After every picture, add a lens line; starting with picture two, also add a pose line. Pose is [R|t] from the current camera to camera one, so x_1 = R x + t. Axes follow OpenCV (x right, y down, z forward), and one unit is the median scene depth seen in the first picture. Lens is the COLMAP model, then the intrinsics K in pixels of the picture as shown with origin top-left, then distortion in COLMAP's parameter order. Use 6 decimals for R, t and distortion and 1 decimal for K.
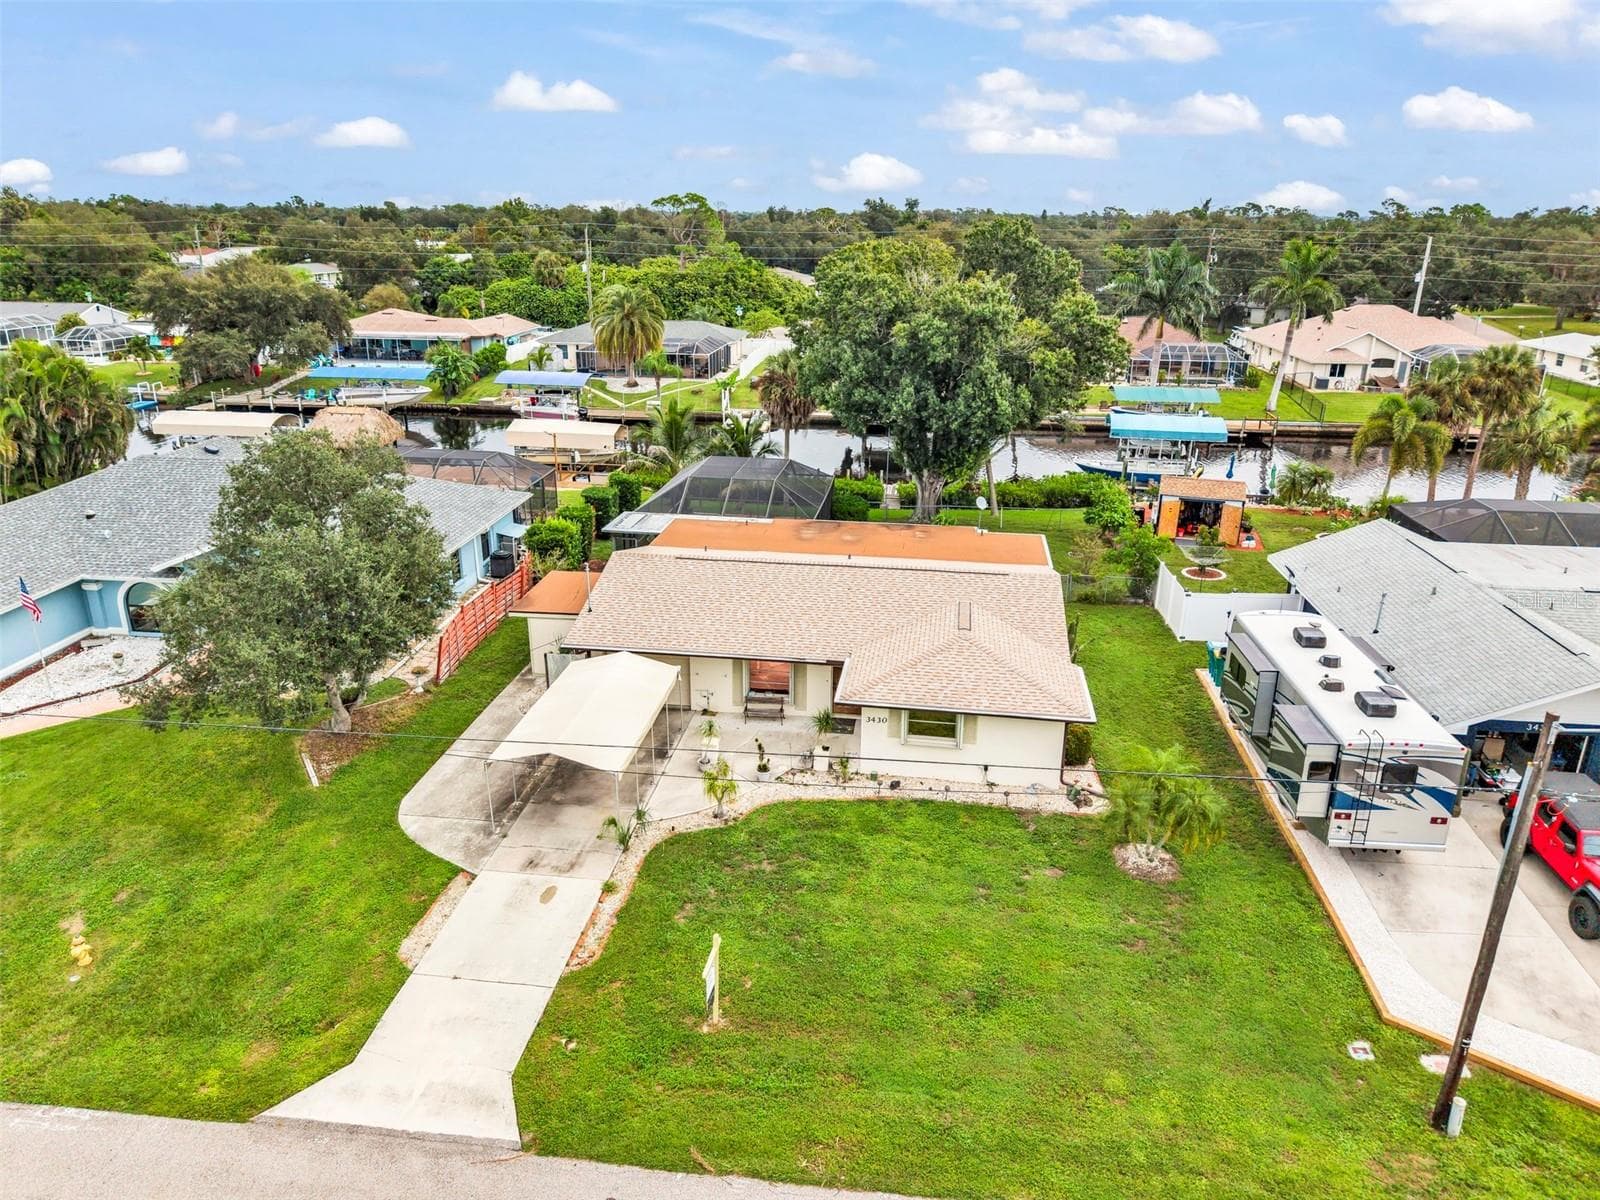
lens RADIAL K [[1069.3, 0, 798.8], [0, 1069.3, 597.6], [0, 0, 1]] dist [0.036946, -0.040270]
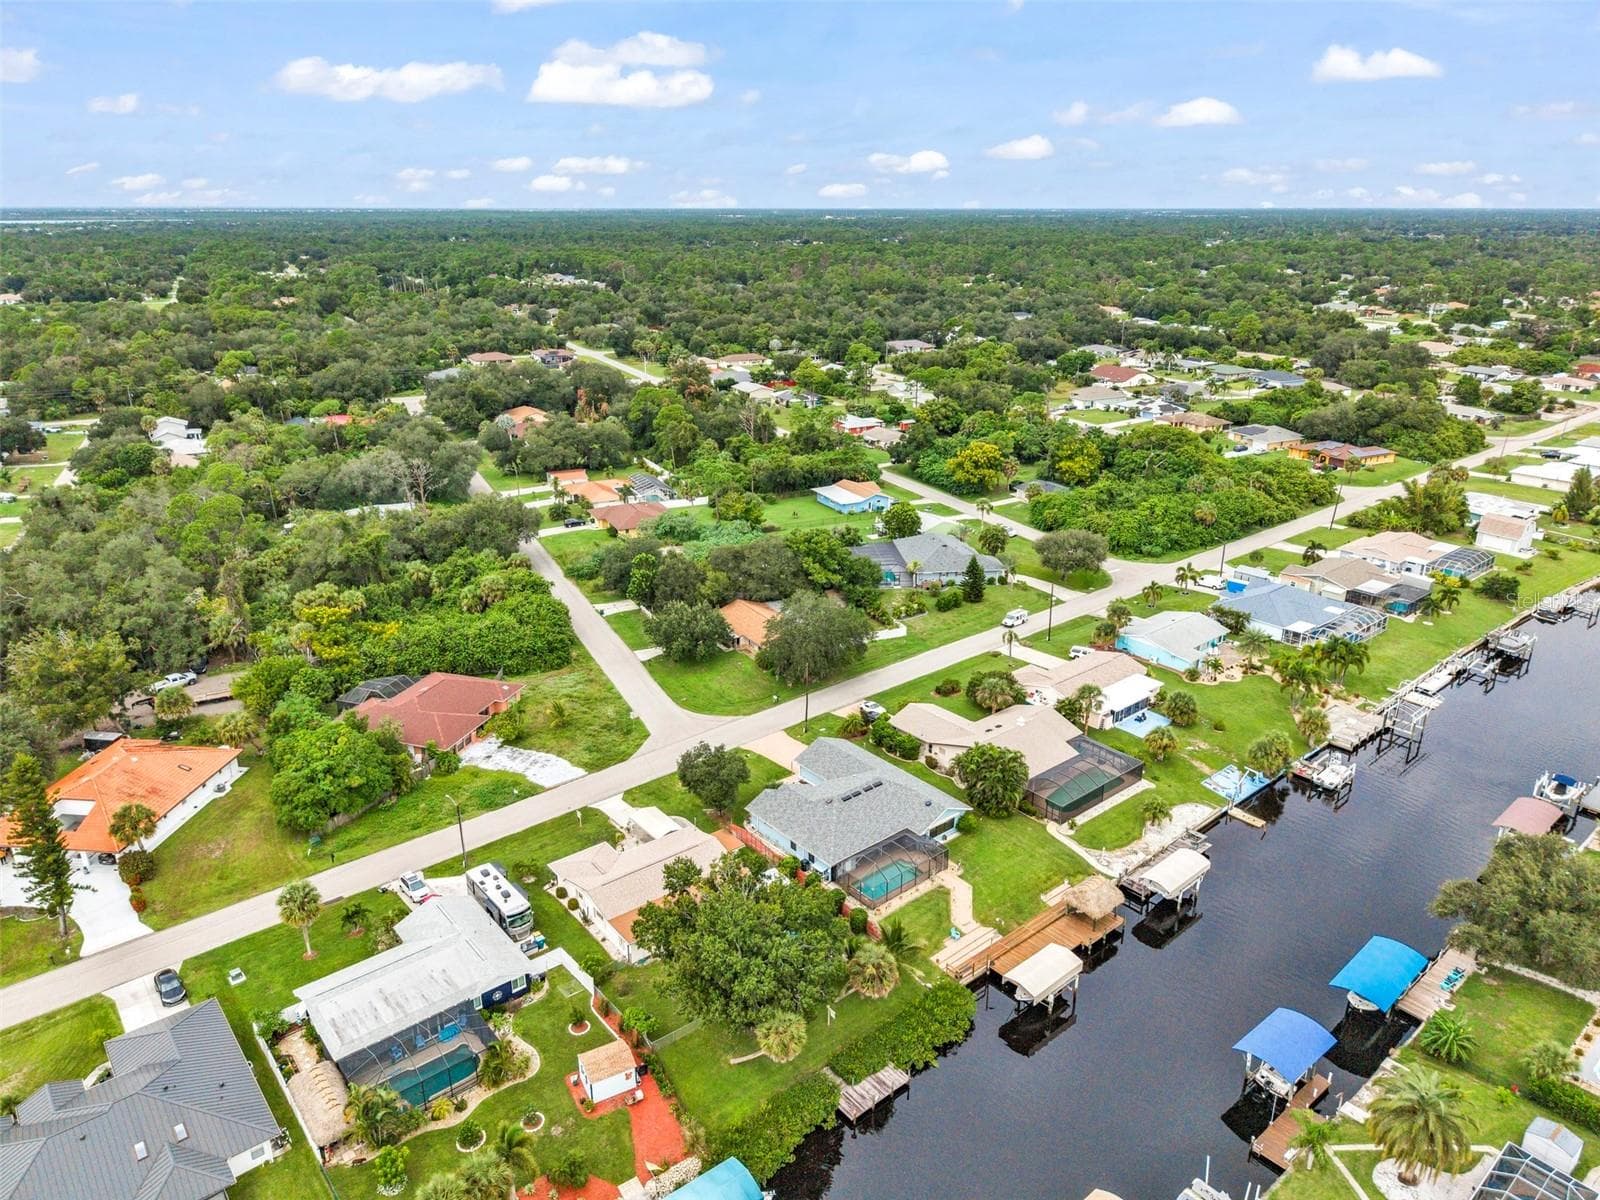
lens RADIAL K [[1069.3, 0, 798.8], [0, 1069.3, 597.6], [0, 0, 1]] dist [0.036946, -0.040270]
pose [[-0.690025, 0.241036, -0.682471, 2.138345], [-0.249590, 0.805841, 0.536960, -3.097881], [0.679390, 0.540854, -0.495890, 3.104984]]
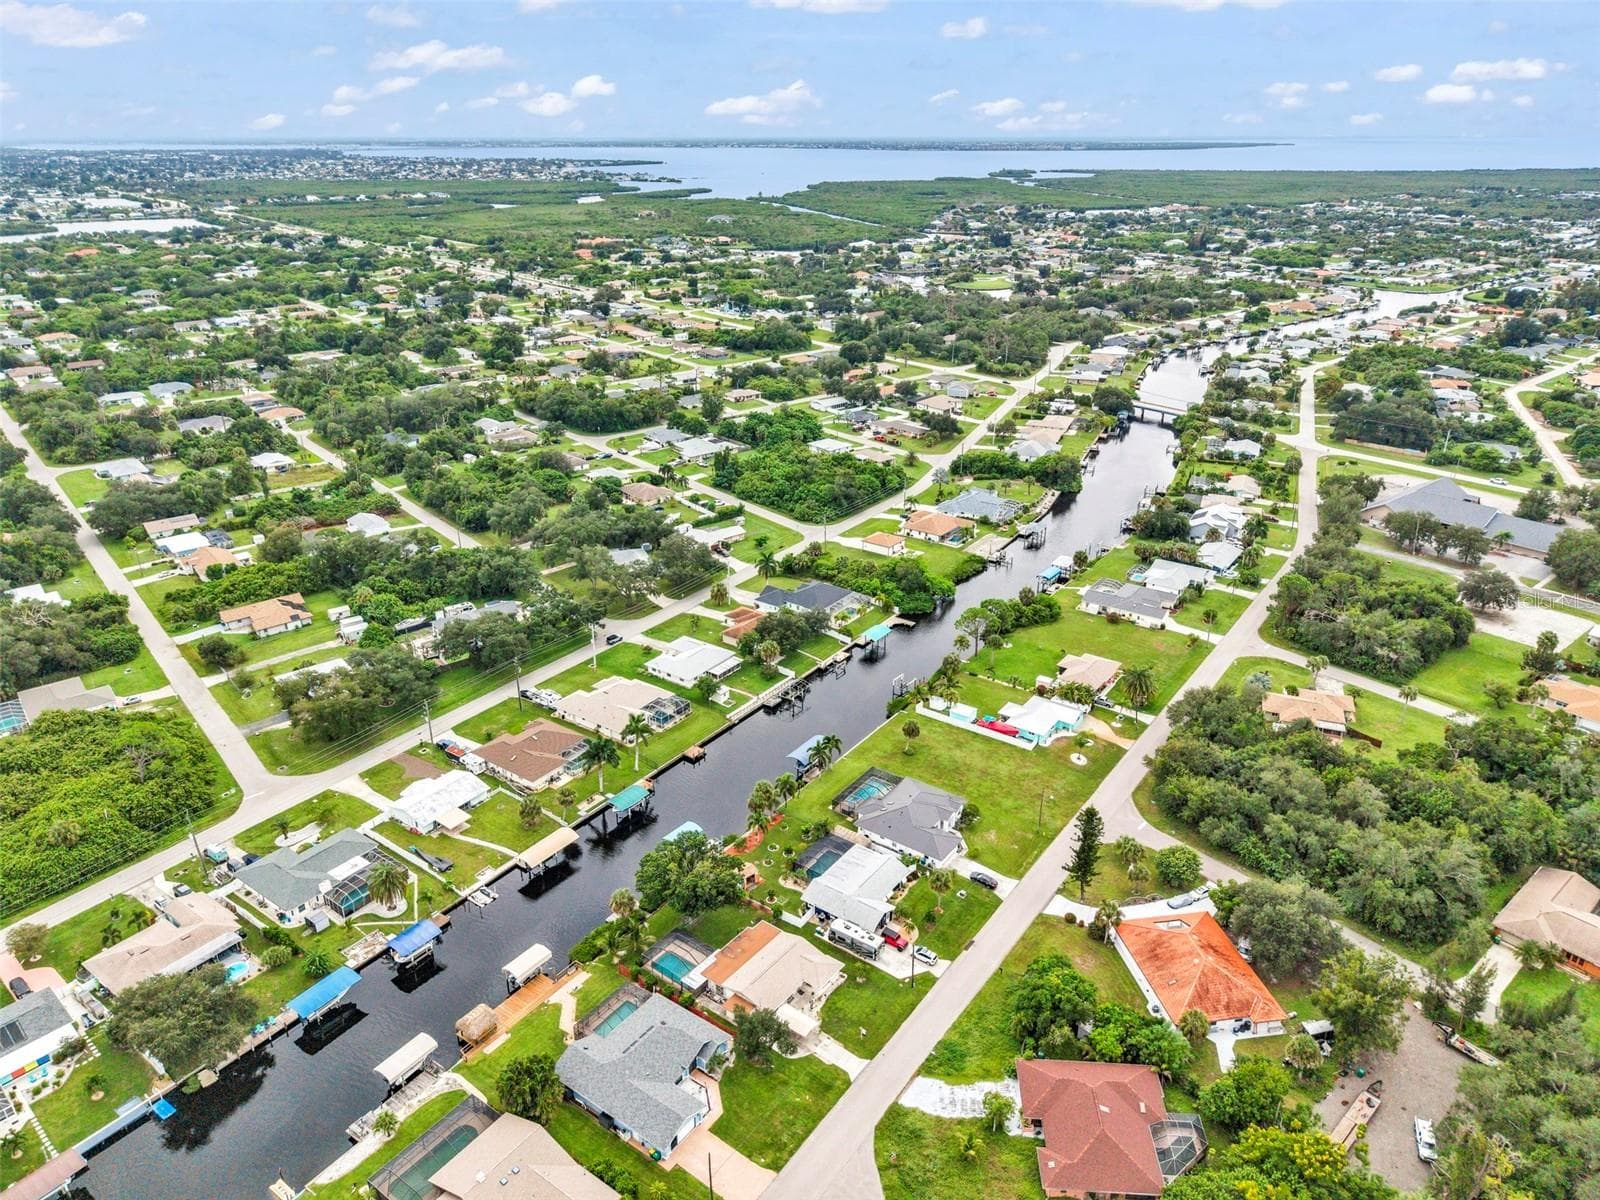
lens RADIAL K [[1064.2, 0, 795.1], [0, 1064.2, 603.3], [0, 0, 1]] dist [0.014446, -0.009252]
pose [[0.493481, -0.358103, 0.792615, -3.942279], [0.297001, 0.925910, 0.233413, -3.294779], [-0.817476, 0.120222, 0.563276, -2.435913]]
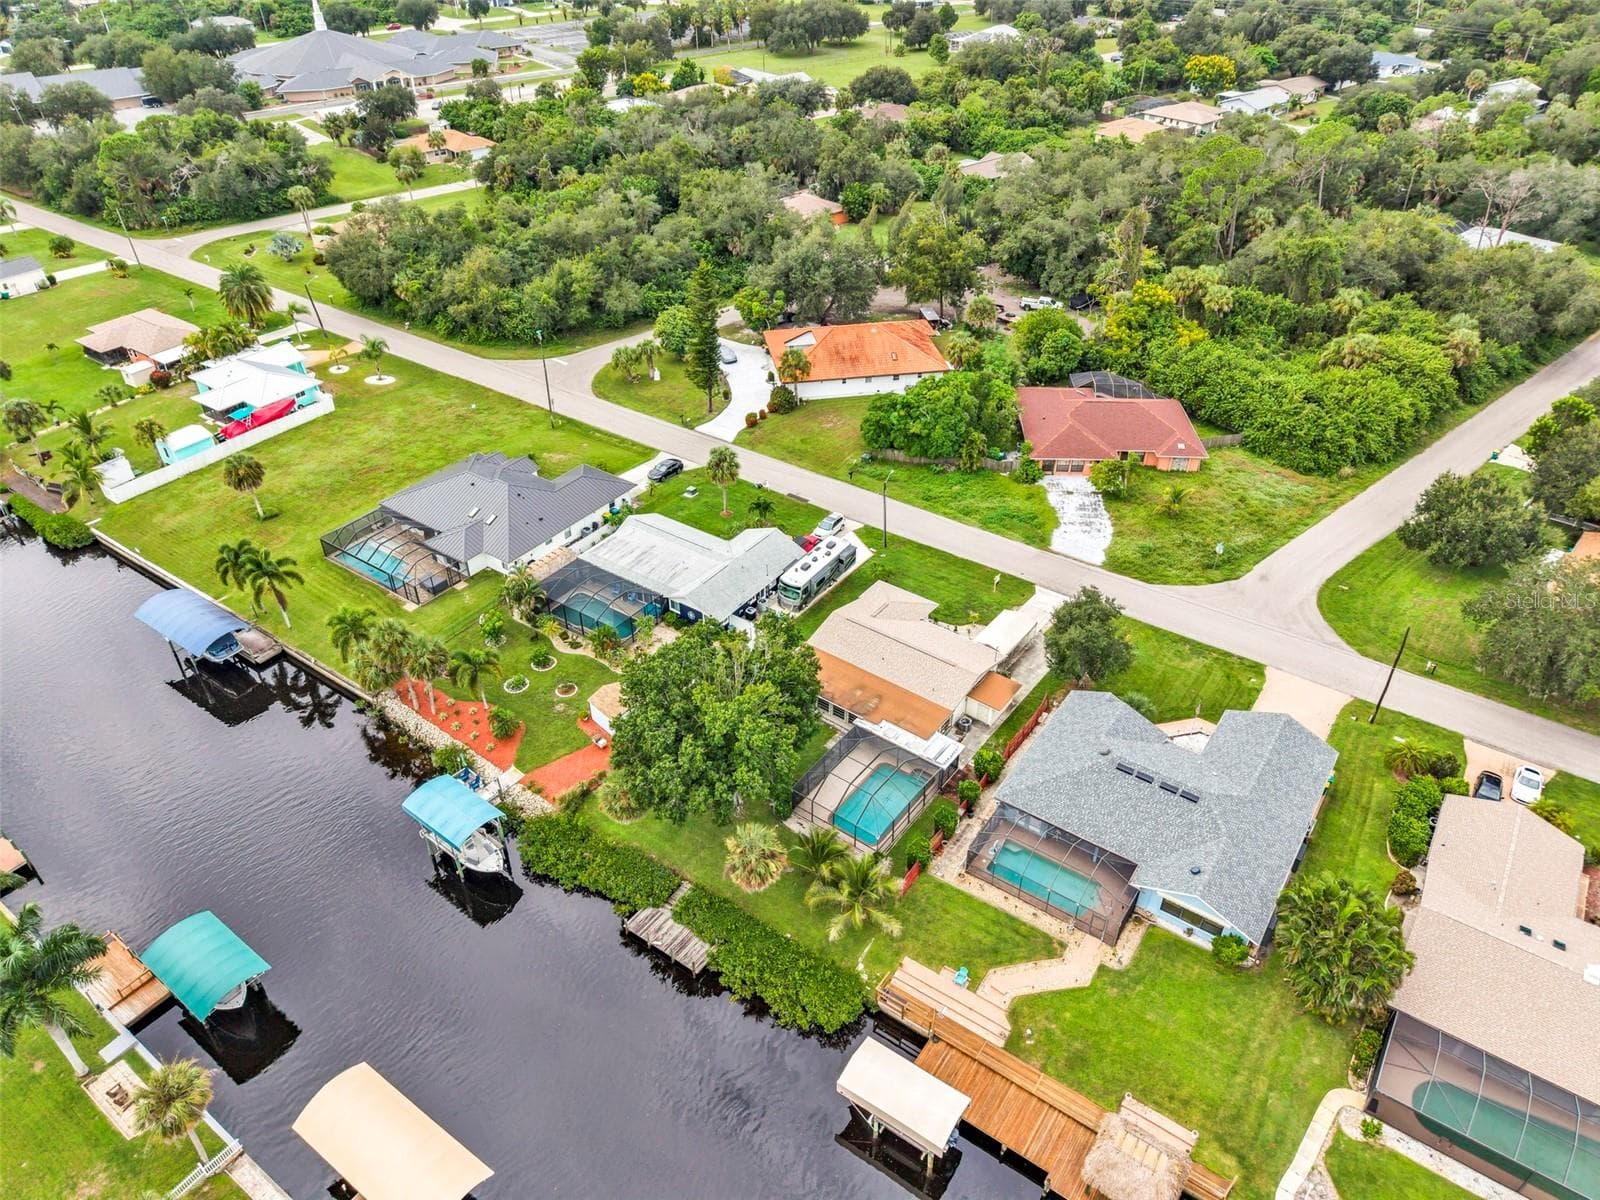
lens RADIAL K [[1069.3, 0, 798.8], [0, 1069.3, 597.6], [0, 0, 1]] dist [0.036946, -0.040270]
pose [[-0.876741, -0.285863, 0.386791, -0.942195], [0.160093, 0.584890, 0.795156, -2.880306], [-0.453536, 0.759069, -0.467033, 2.932423]]
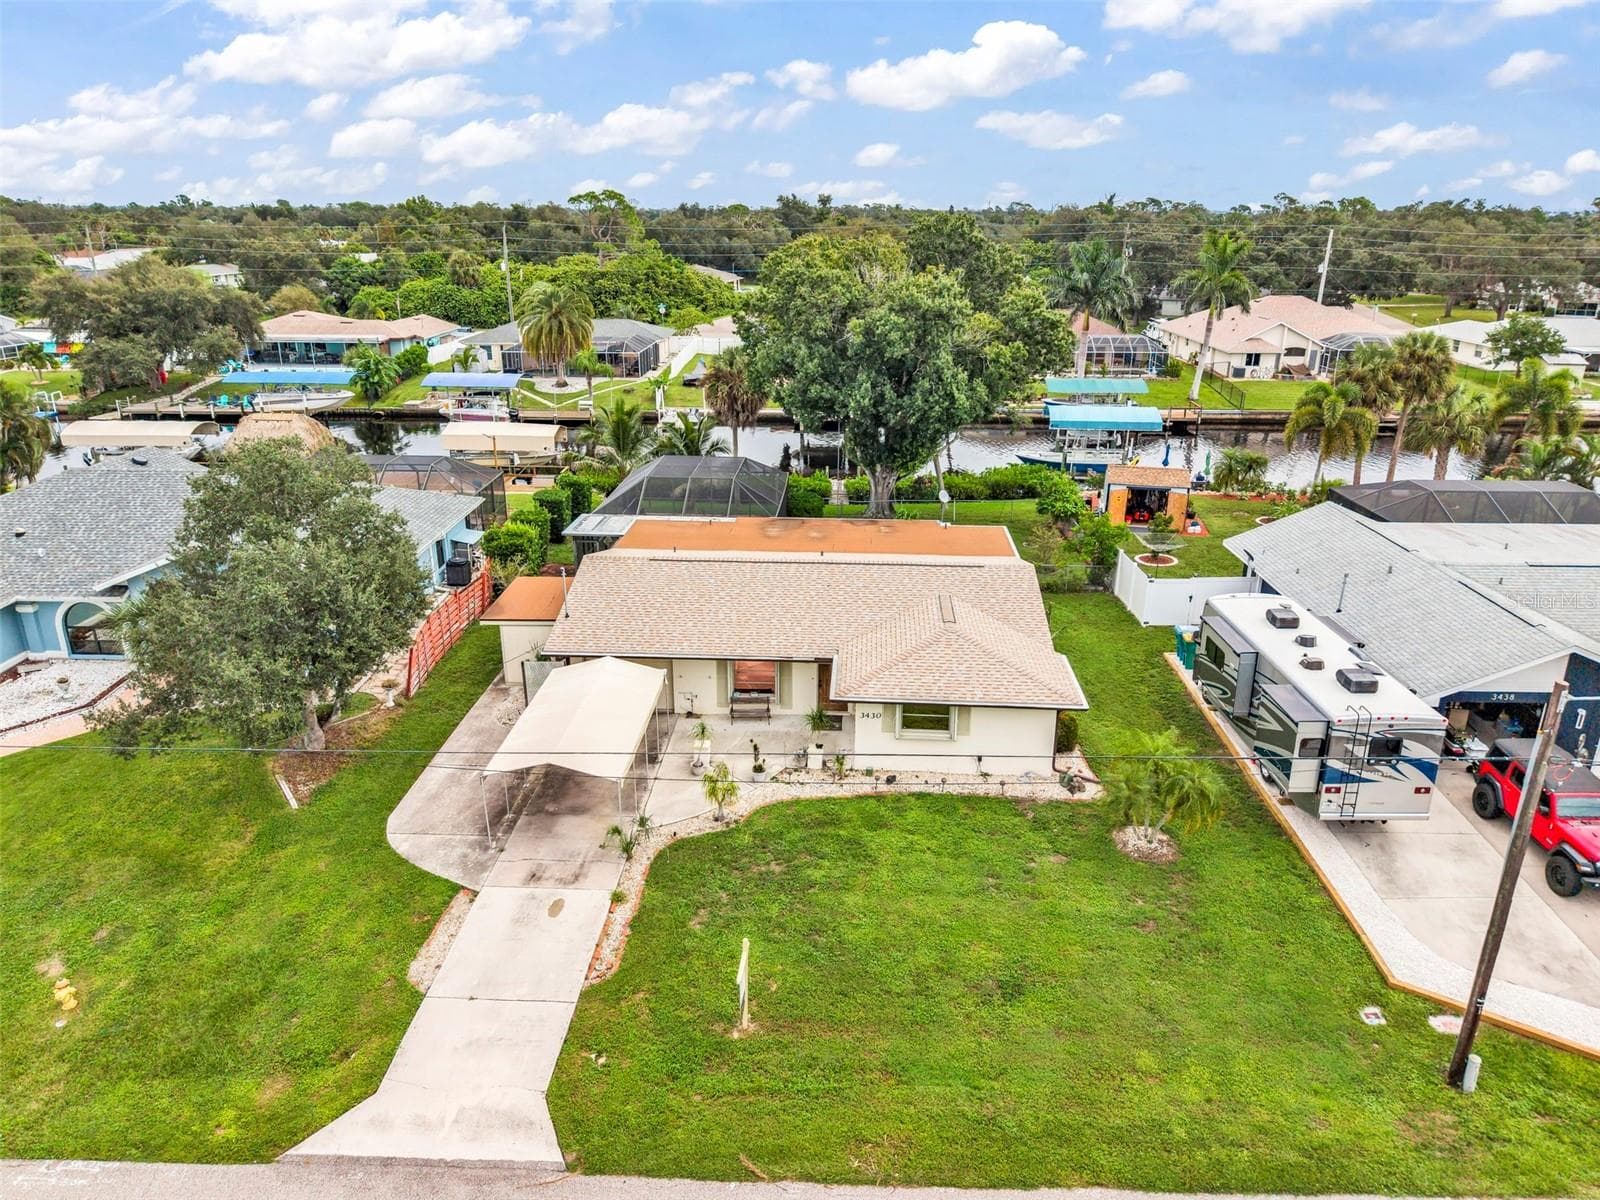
lens RADIAL K [[1069.3, 0, 798.8], [0, 1069.3, 597.6], [0, 0, 1]] dist [0.036946, -0.040270]
pose [[0.996626, -0.032619, 0.075322, -0.070162], [0.032408, 0.999467, 0.004026, -0.002331], [-0.075413, -0.001571, 0.997151, 0.007575]]
